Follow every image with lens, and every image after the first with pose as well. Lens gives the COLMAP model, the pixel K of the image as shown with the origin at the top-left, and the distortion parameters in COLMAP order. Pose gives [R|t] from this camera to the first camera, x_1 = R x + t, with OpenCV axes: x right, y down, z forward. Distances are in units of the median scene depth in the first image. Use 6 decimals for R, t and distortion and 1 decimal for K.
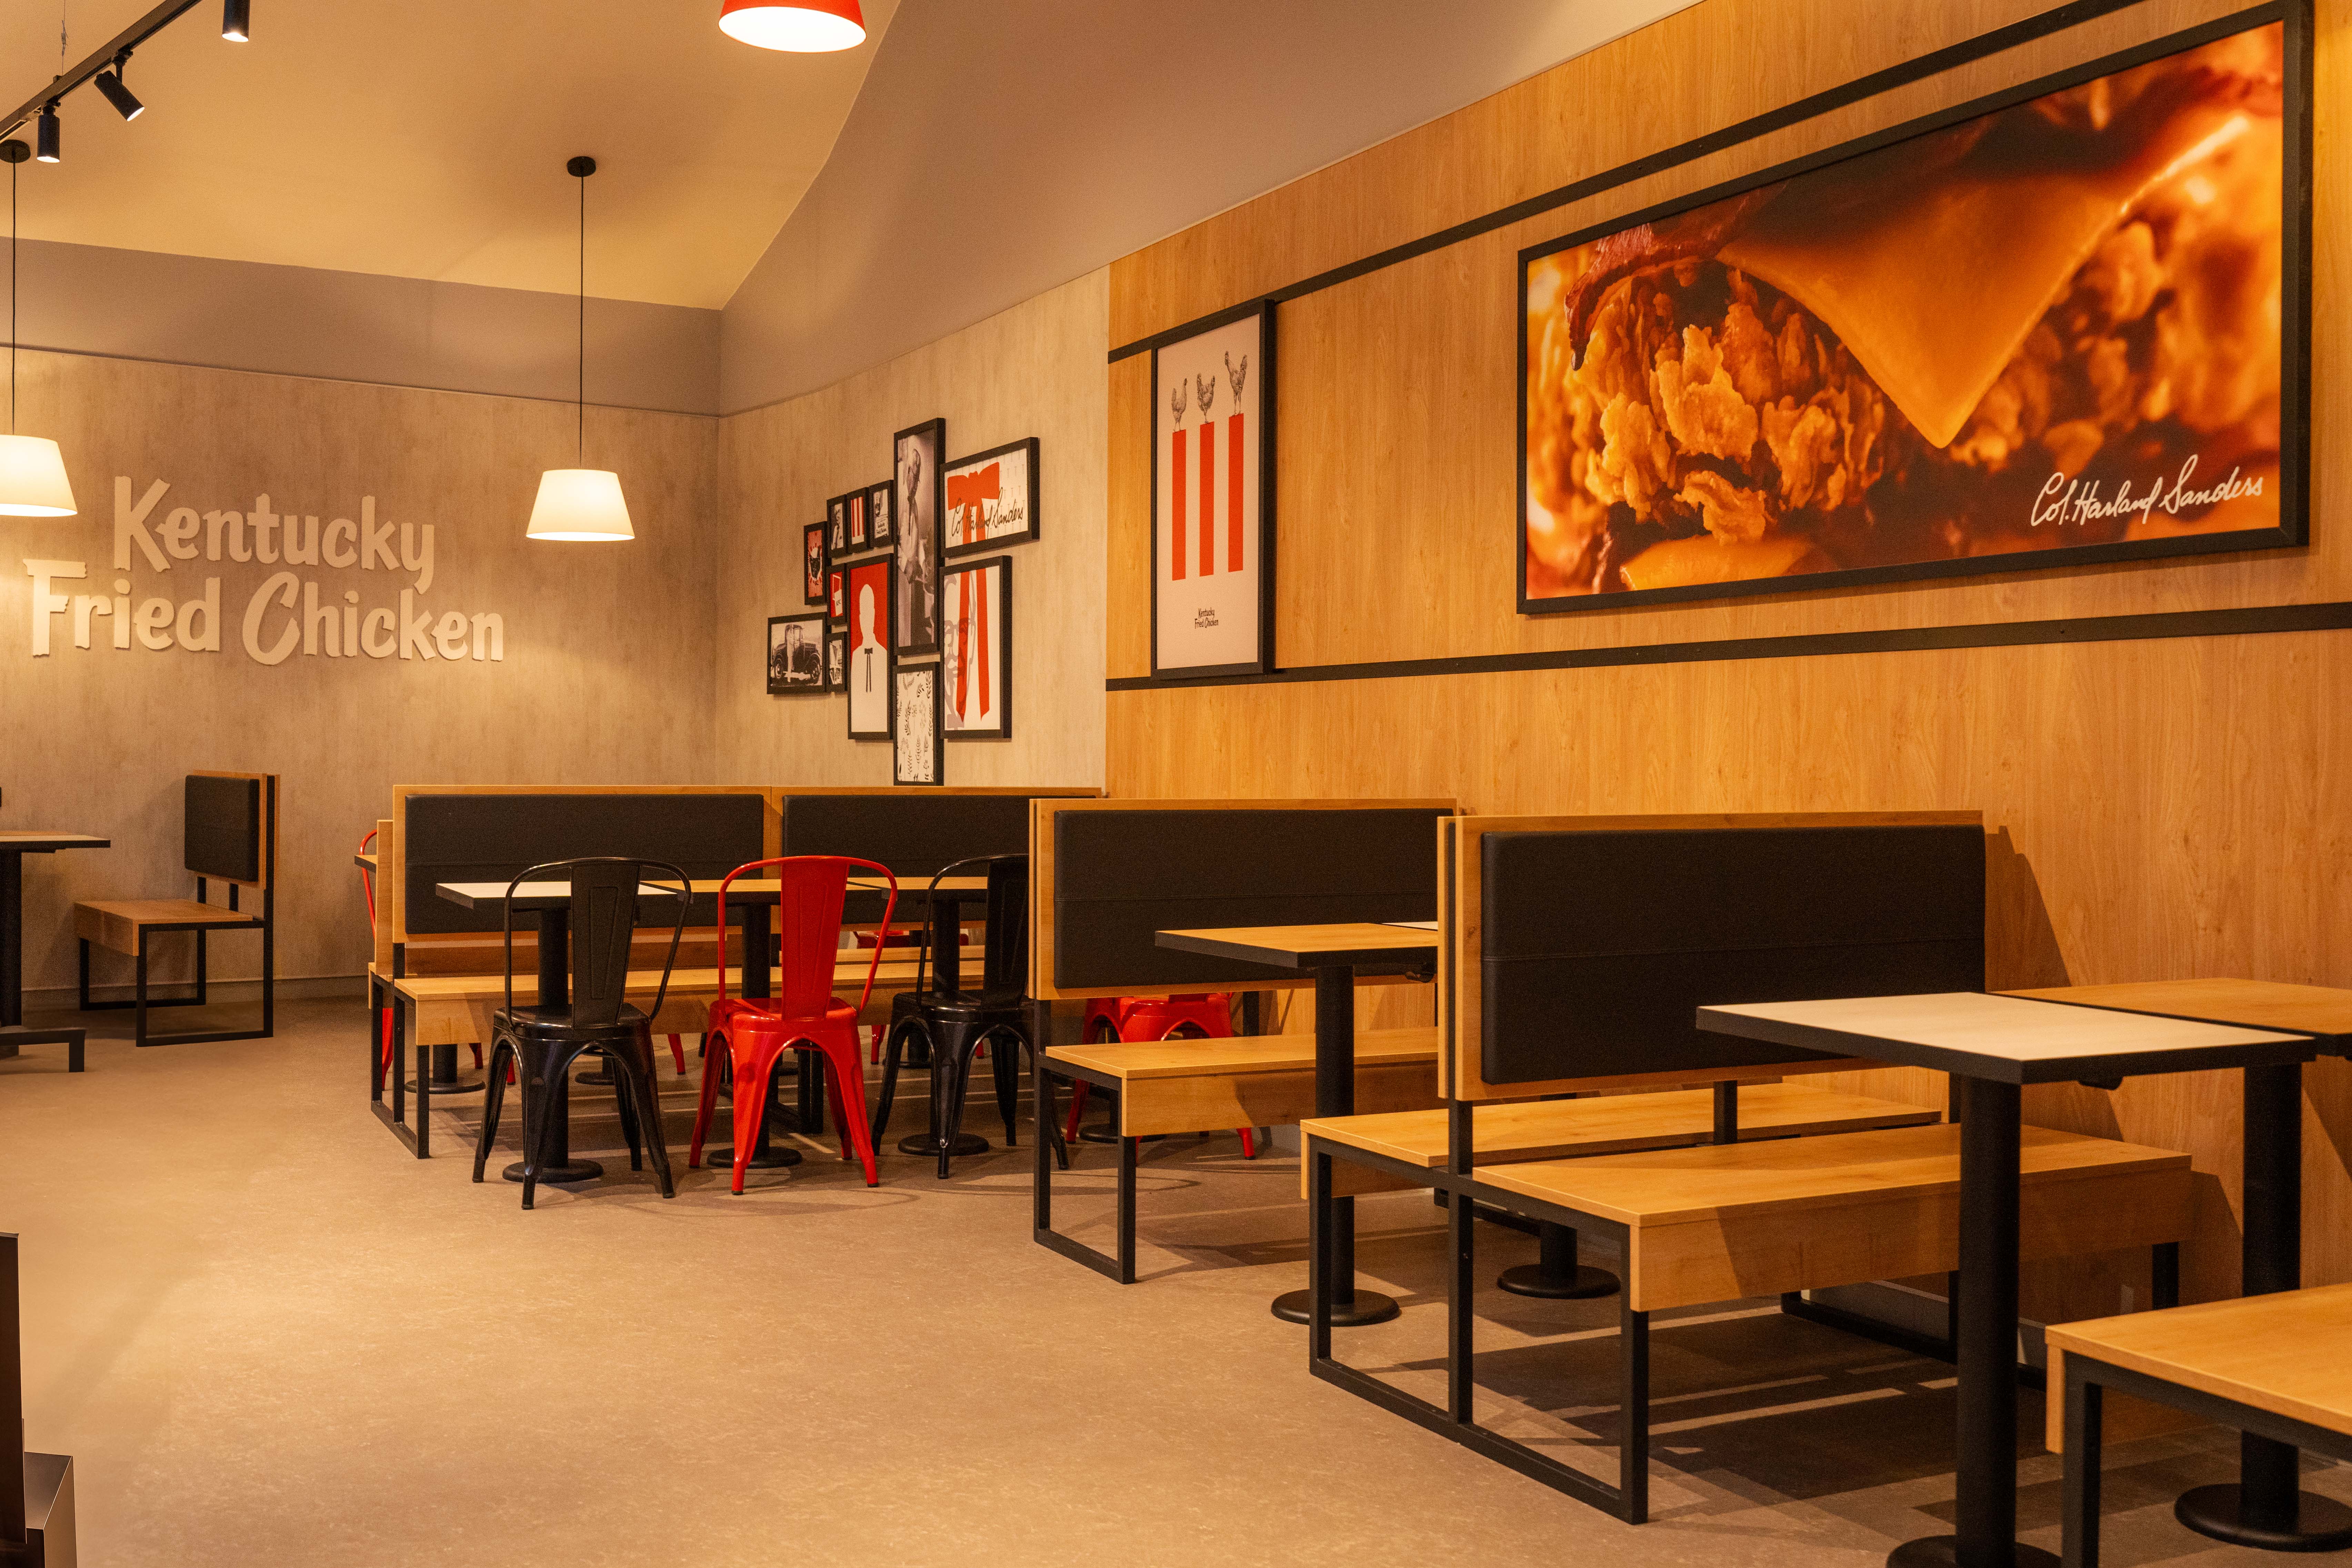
lens RADIAL K [[2381.4, 0, 1172.7], [0, 2381.4, 789.9], [0, 0, 1]] dist [0.006457, 0.000000]
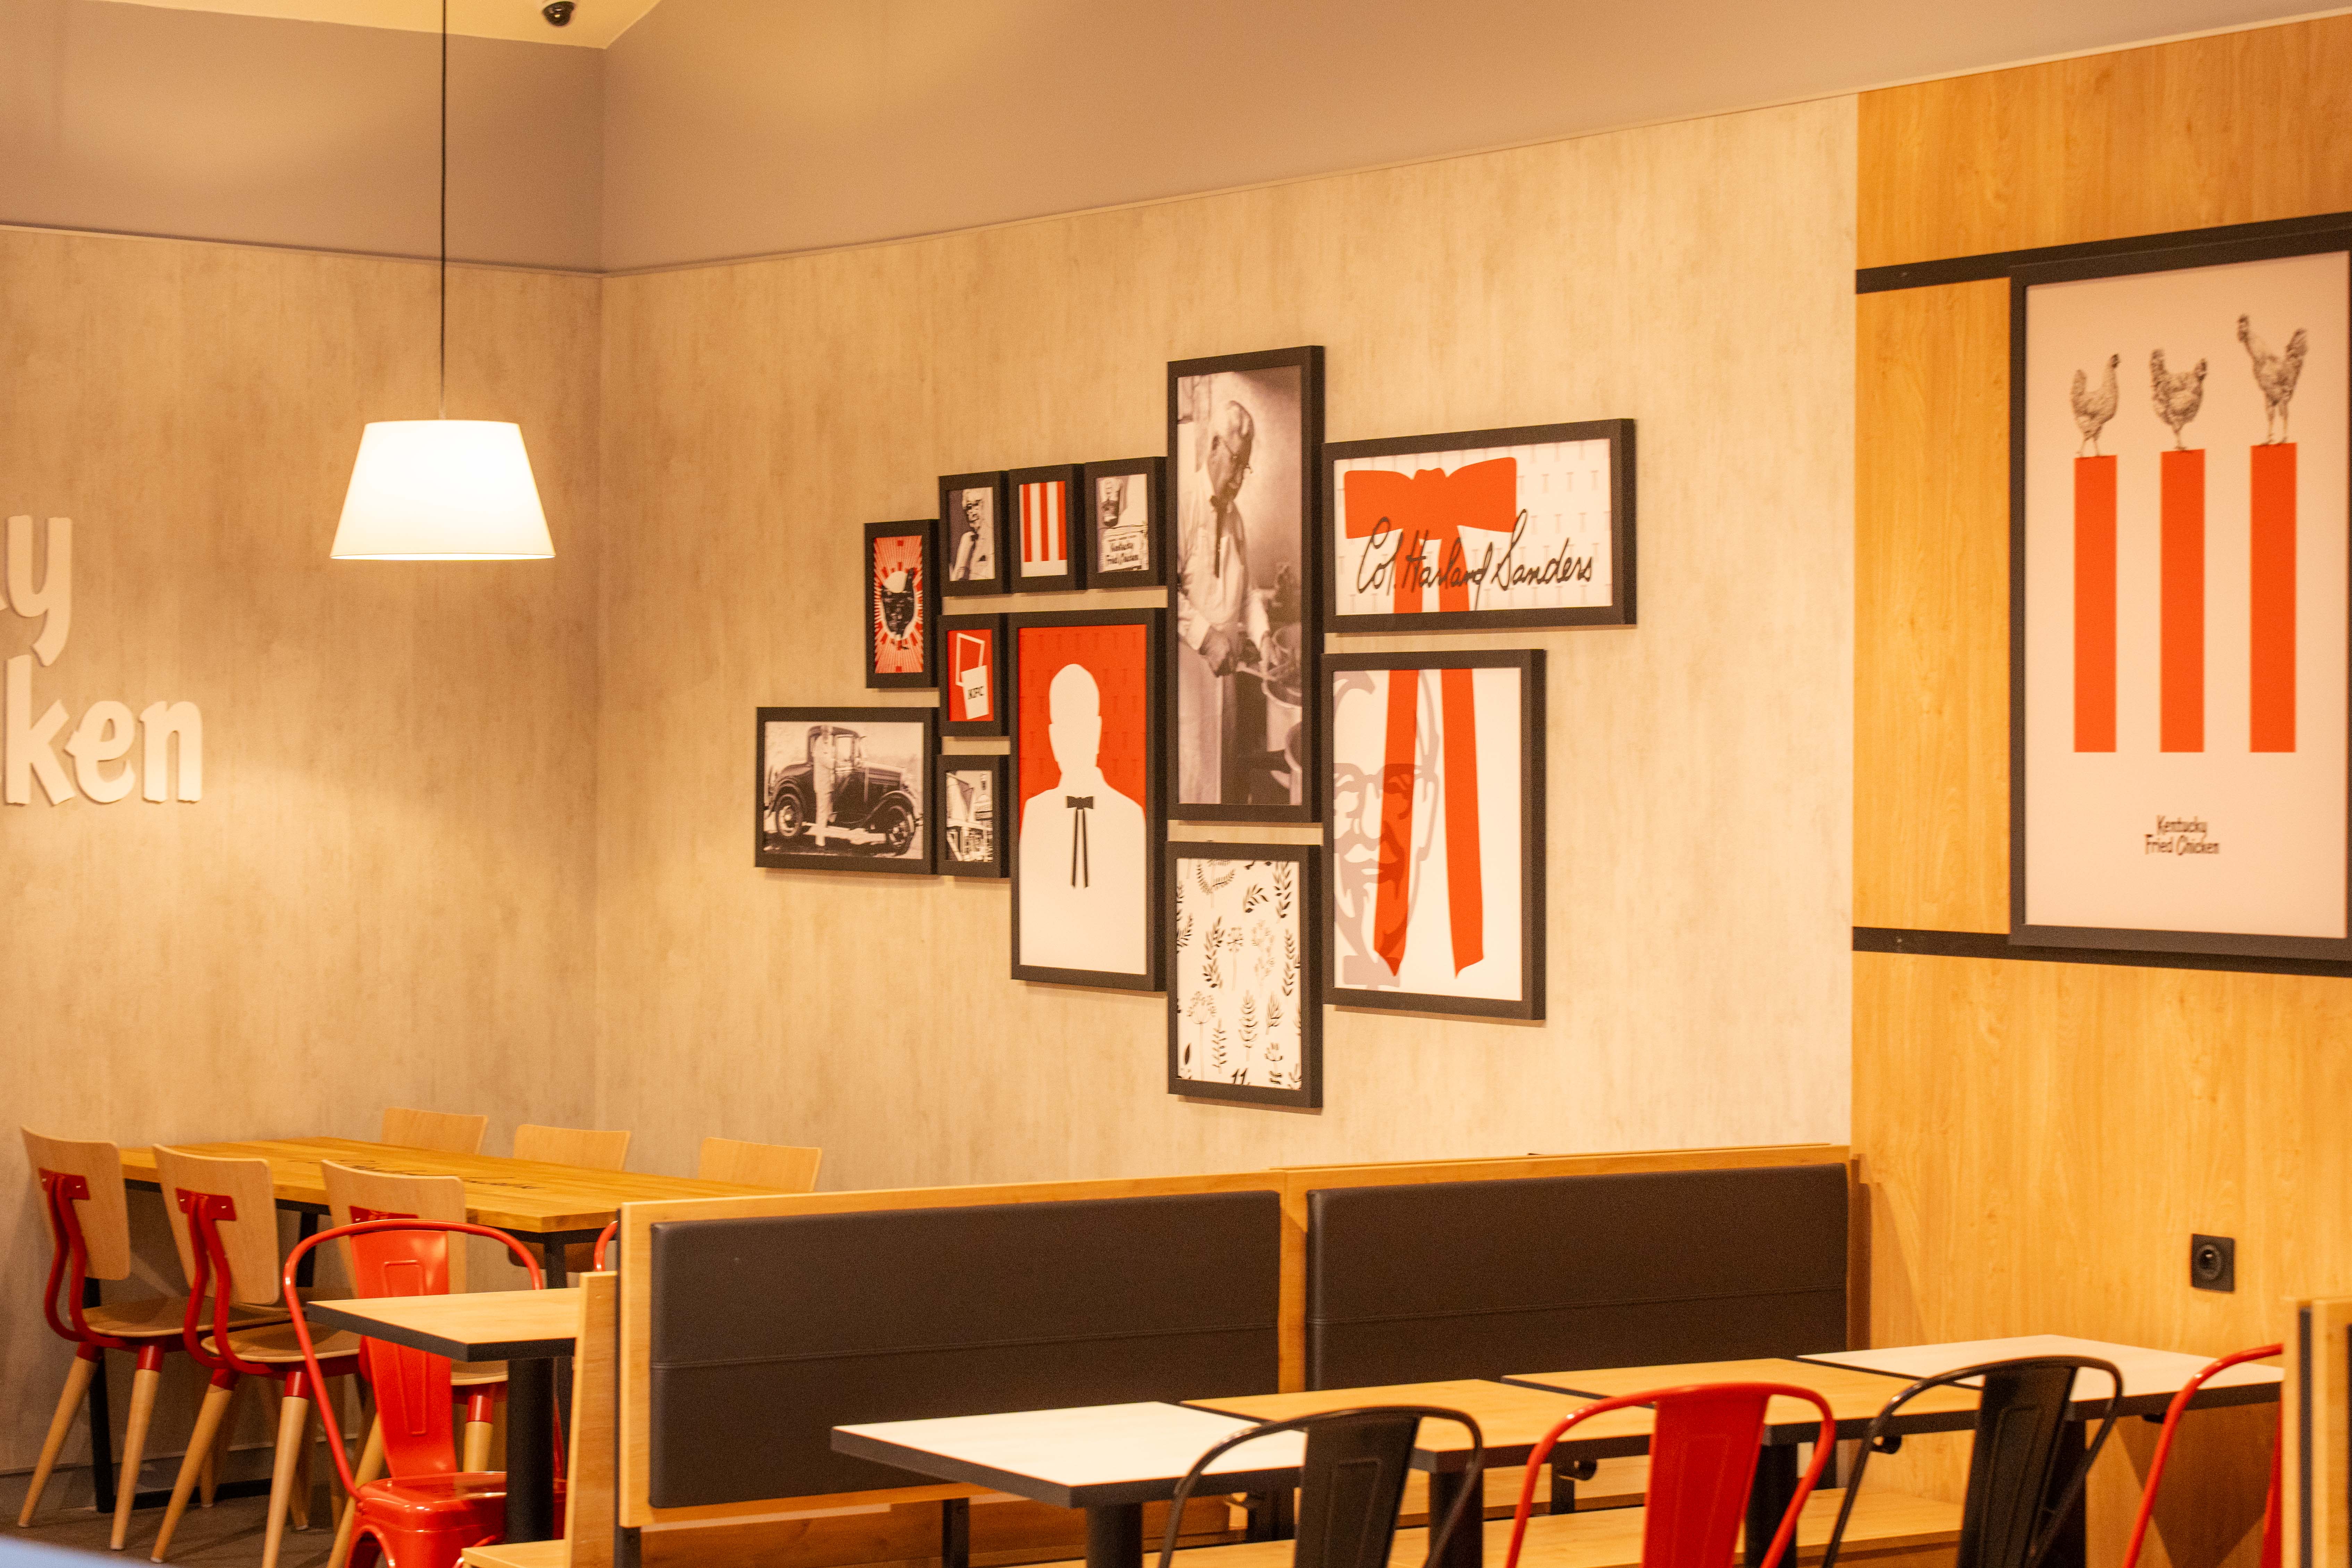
lens RADIAL K [[5171.7, 0, 1179.4], [0, 5171.7, 782.3], [0, 0, 1]] dist [0.017482, 0.000000]
pose [[0.992816, -0.003711, 0.119594, -0.276322], [0.004695, 0.999957, -0.007944, -0.064032], [-0.119560, 0.008448, 0.992791, -0.052724]]
